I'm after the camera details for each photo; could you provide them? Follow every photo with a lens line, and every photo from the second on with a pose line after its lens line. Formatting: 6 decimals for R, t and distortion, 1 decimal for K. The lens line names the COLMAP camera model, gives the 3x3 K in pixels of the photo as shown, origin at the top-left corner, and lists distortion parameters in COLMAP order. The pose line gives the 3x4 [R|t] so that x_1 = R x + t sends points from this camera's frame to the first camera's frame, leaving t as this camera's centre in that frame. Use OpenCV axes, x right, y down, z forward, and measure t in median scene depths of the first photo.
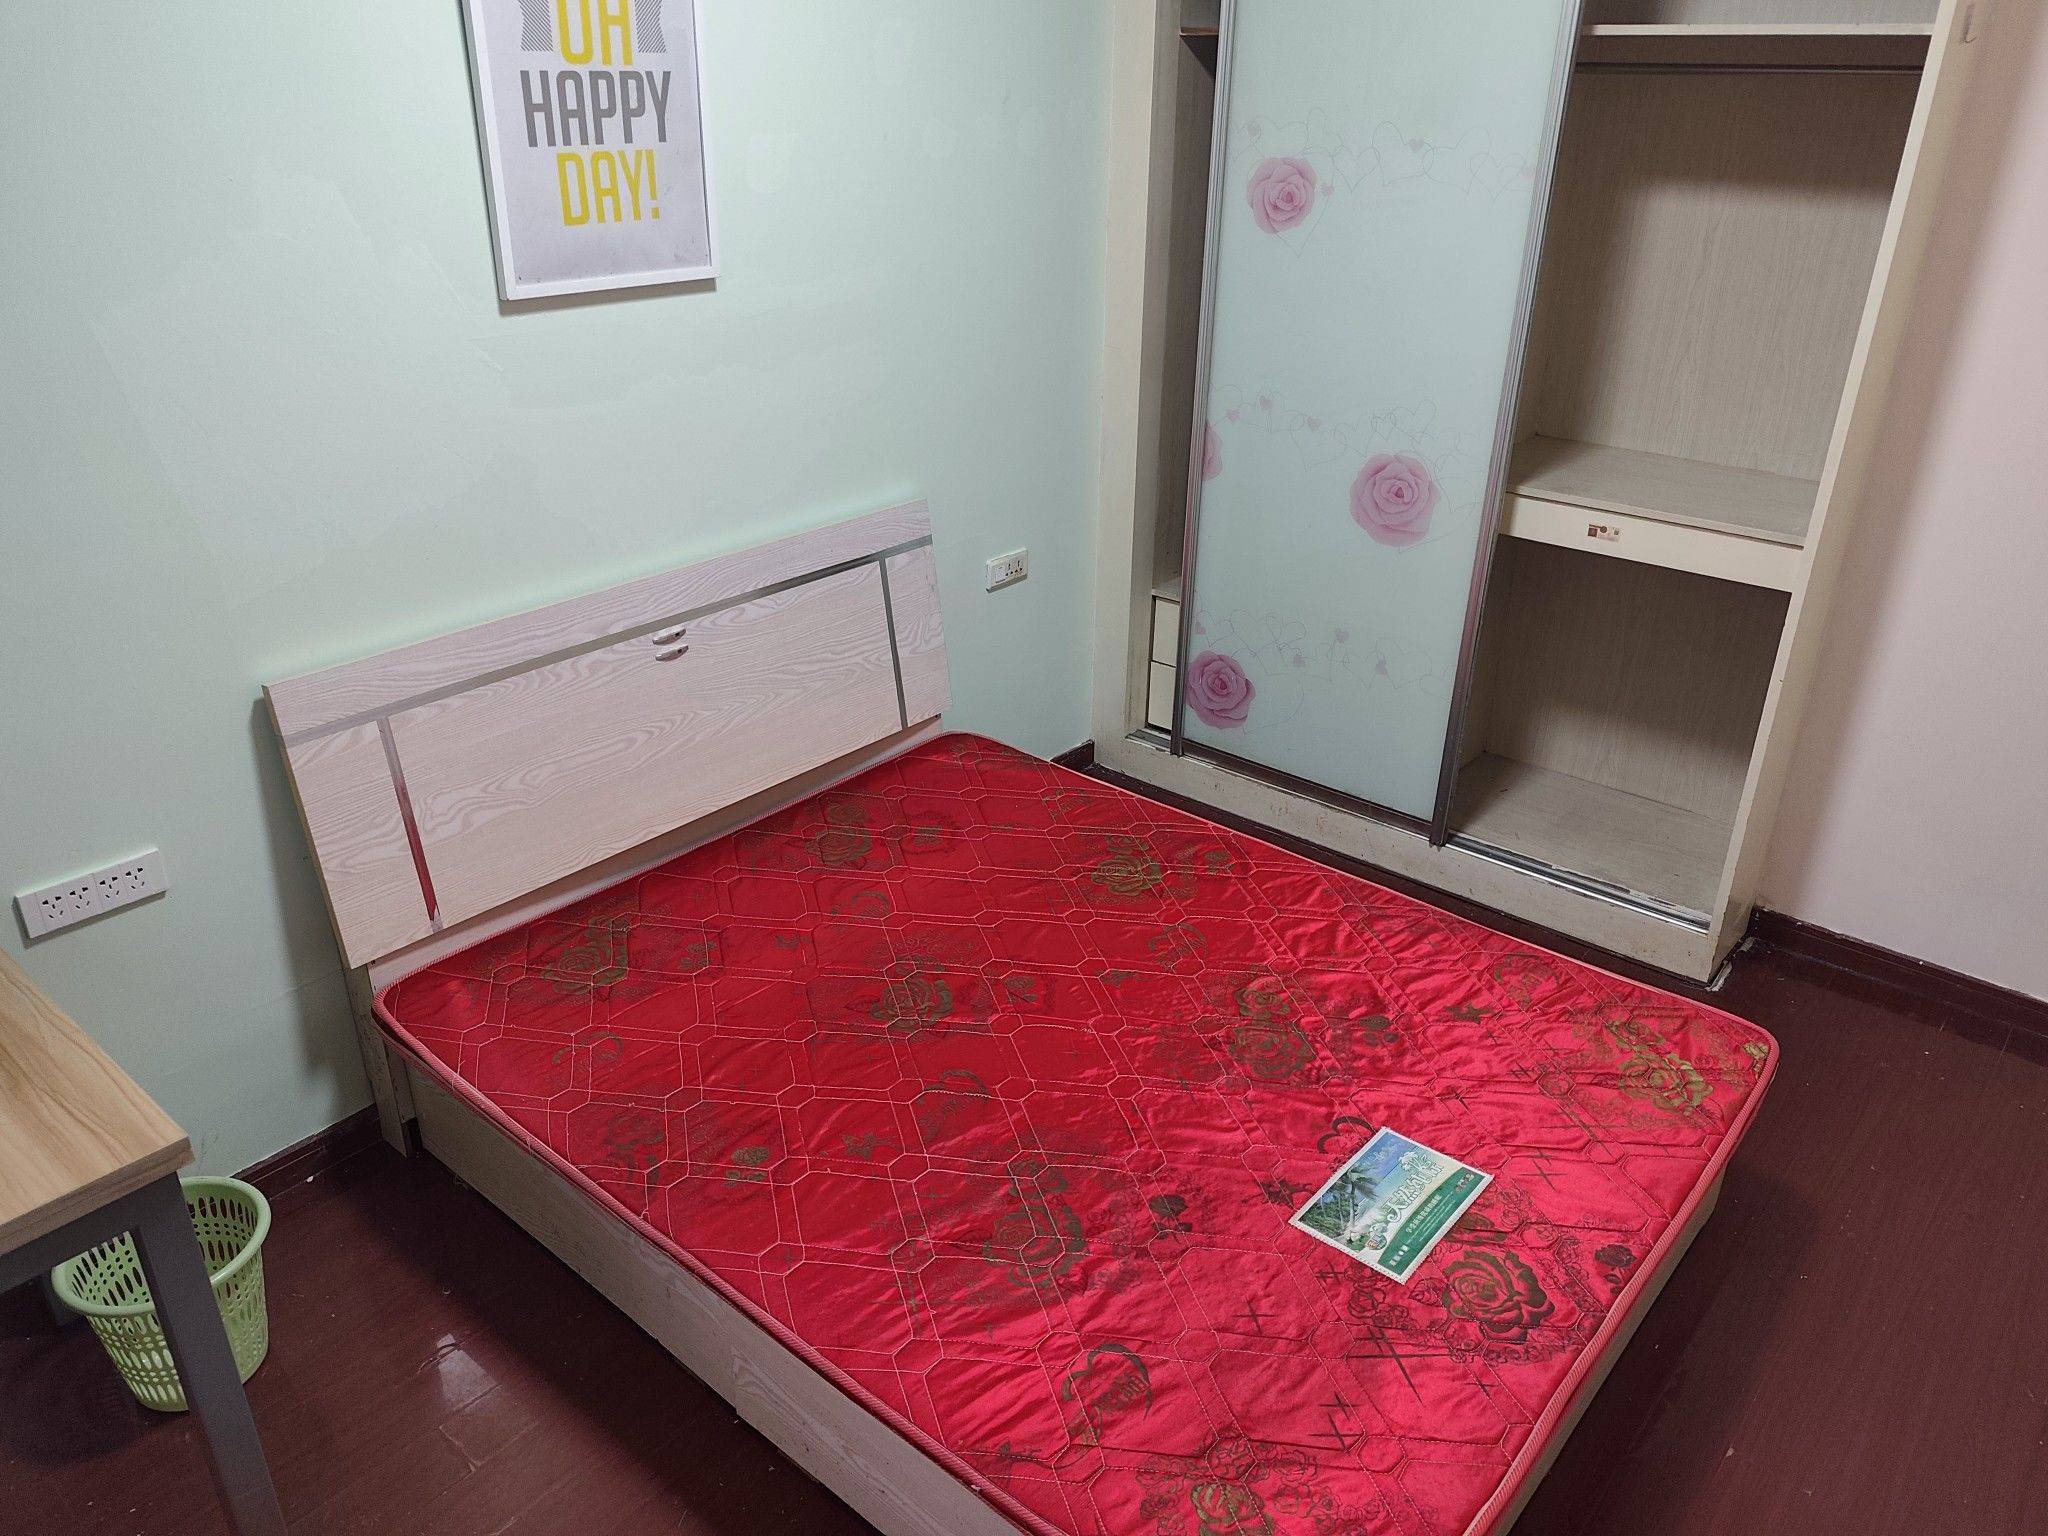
lens RADIAL K [[1466.6, 0, 1015.1], [0, 1466.6, 726.1], [0, 0, 1]] dist [0.038694, -0.047104]
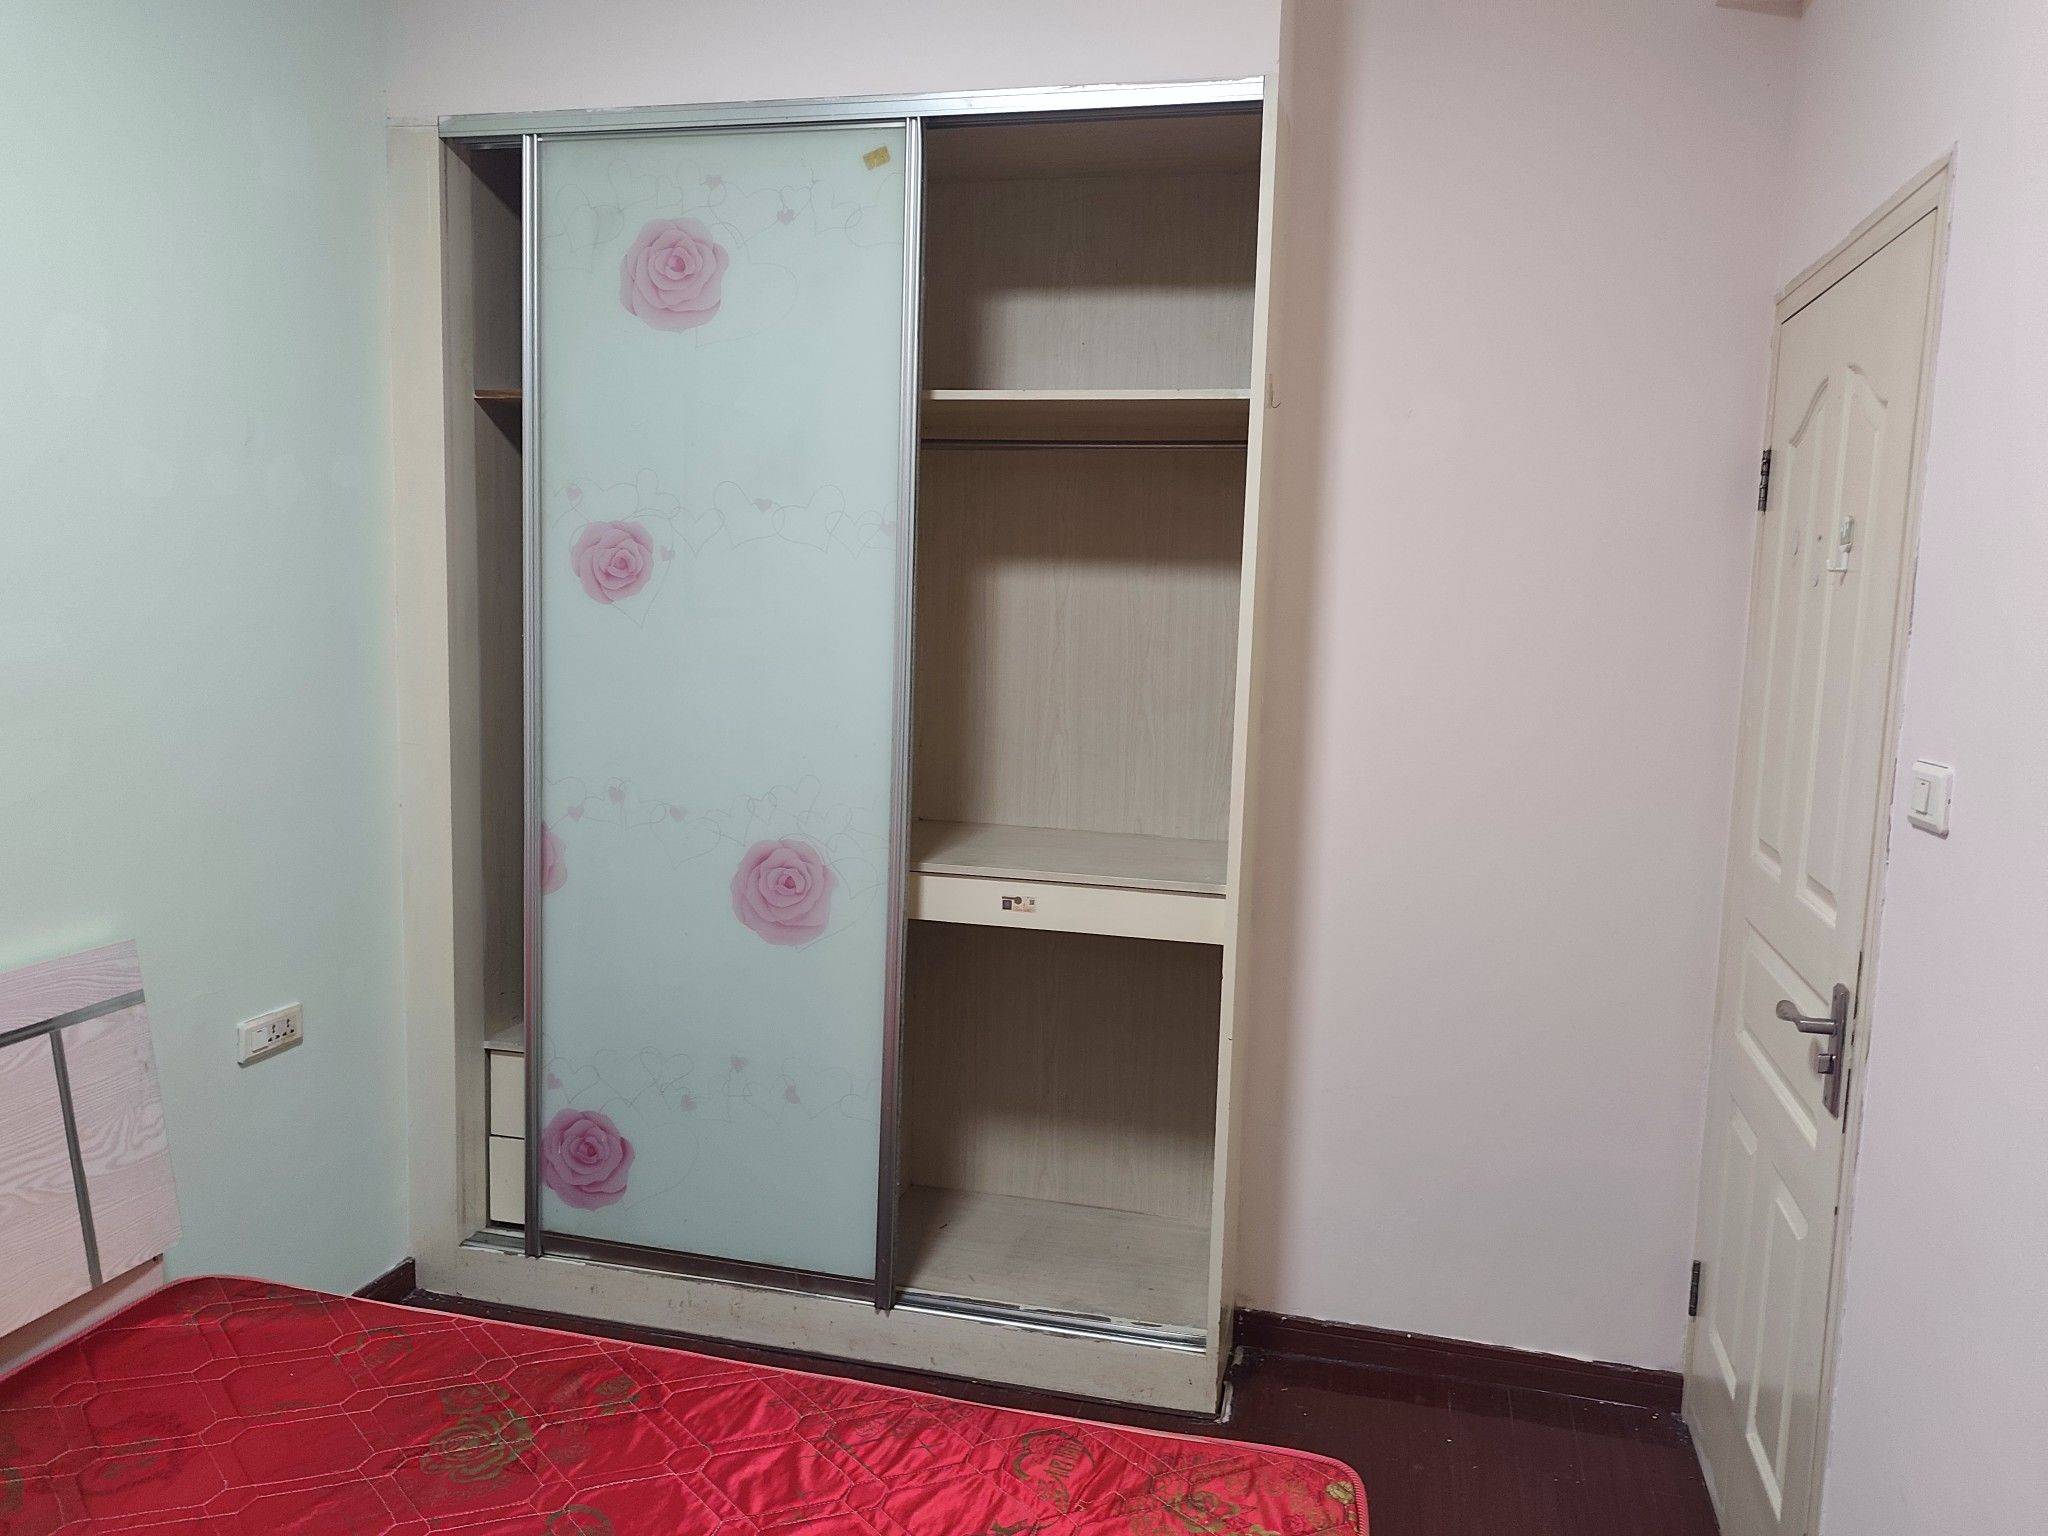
lens RADIAL K [[1474.5, 0, 1048.8], [0, 1474.5, 765.7], [0, 0, 1]] dist [0.023464, -0.026193]
pose [[0.890272, -0.034135, 0.454149, 0.010036], [0.163556, 0.954628, -0.248868, 0.013685], [-0.425048, 0.295839, 0.855461, 0.191088]]
